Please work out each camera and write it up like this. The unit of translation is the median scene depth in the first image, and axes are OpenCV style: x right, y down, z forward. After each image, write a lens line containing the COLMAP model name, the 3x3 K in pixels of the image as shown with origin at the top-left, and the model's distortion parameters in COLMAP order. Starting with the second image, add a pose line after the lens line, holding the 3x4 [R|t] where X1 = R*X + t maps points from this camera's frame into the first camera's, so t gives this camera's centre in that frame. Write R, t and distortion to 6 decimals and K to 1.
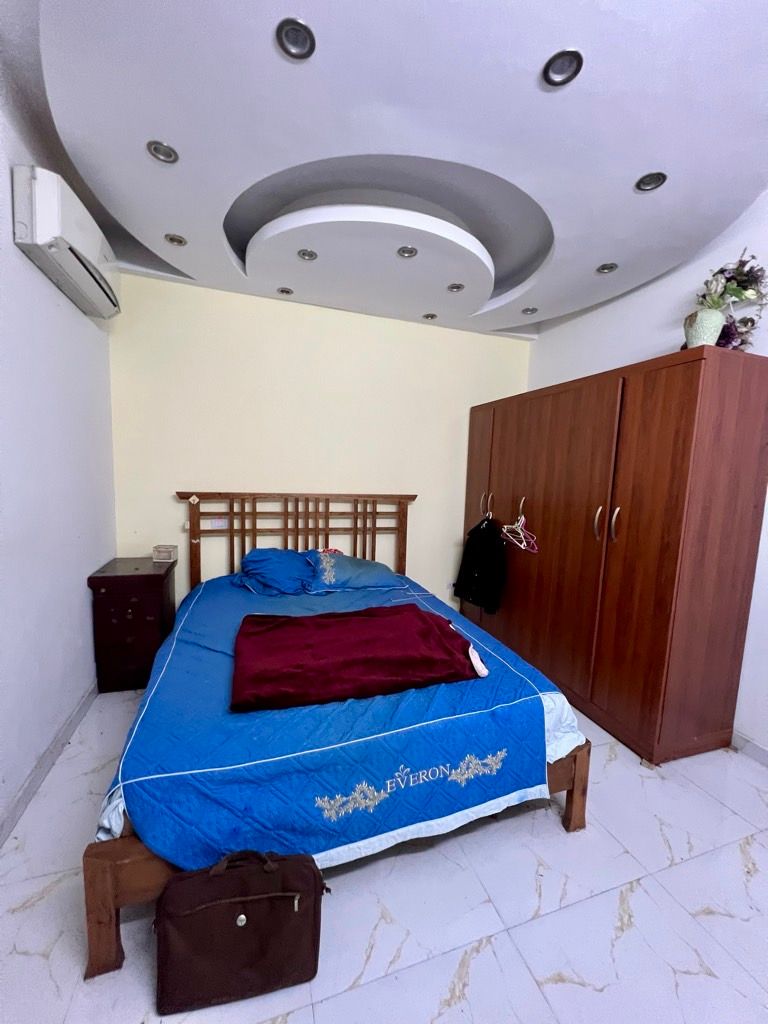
lens RADIAL K [[406.7, 0, 382.6], [0, 406.7, 510.7], [0, 0, 1]] dist [-0.005866, 0.000450]
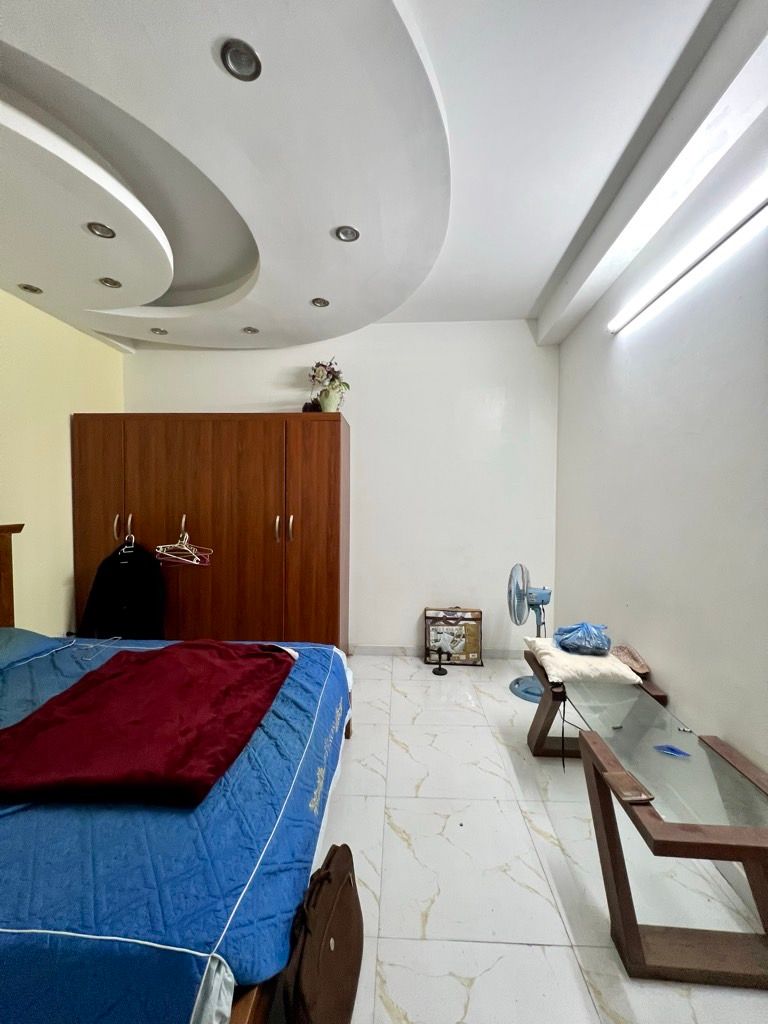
lens RADIAL K [[406.7, 0, 386.9], [0, 406.7, 510.4], [0, 0, 1]] dist [-0.005866, 0.000450]
pose [[0.347265, -0.061086, 0.935775, -0.433190], [0.099545, 0.994639, 0.027988, -0.022580], [-0.932469, 0.083432, 0.351485, 0.161963]]
